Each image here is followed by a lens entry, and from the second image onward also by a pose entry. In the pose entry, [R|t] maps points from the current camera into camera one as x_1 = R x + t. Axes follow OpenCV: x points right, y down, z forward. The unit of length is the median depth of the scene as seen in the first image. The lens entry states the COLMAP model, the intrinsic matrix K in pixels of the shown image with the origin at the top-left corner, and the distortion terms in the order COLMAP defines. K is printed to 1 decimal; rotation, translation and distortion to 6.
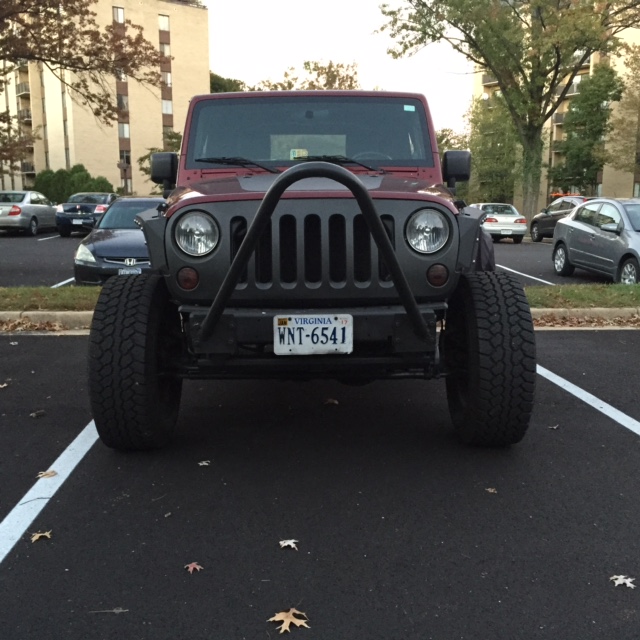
lens RADIAL K [[762.1, 0, 320.0], [0, 762.1, 320.0], [0, 0, 1]] dist [0.044210, -0.002325]
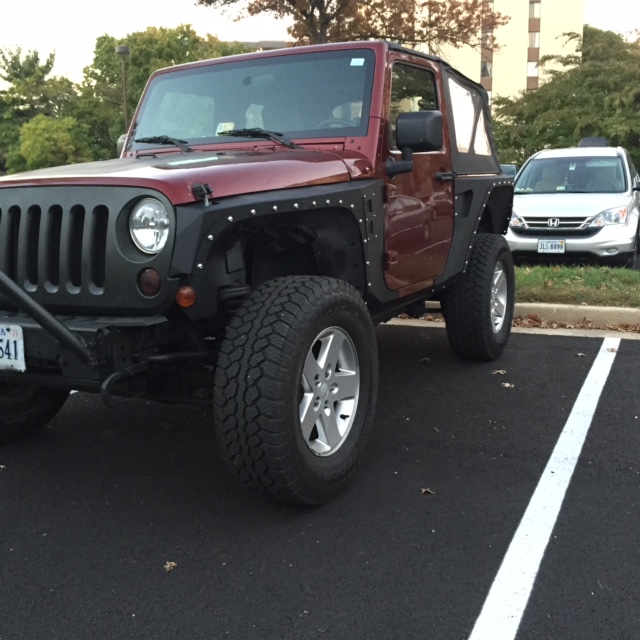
lens RADIAL K [[762.1, 0, 320.0], [0, 762.1, 320.0], [0, 0, 1]] dist [0.044210, -0.002325]
pose [[0.871085, 0.066108, -0.486663, 0.491146], [-0.046499, 0.997549, 0.052277, -0.048827], [0.488926, -0.022908, 0.872024, 0.280009]]
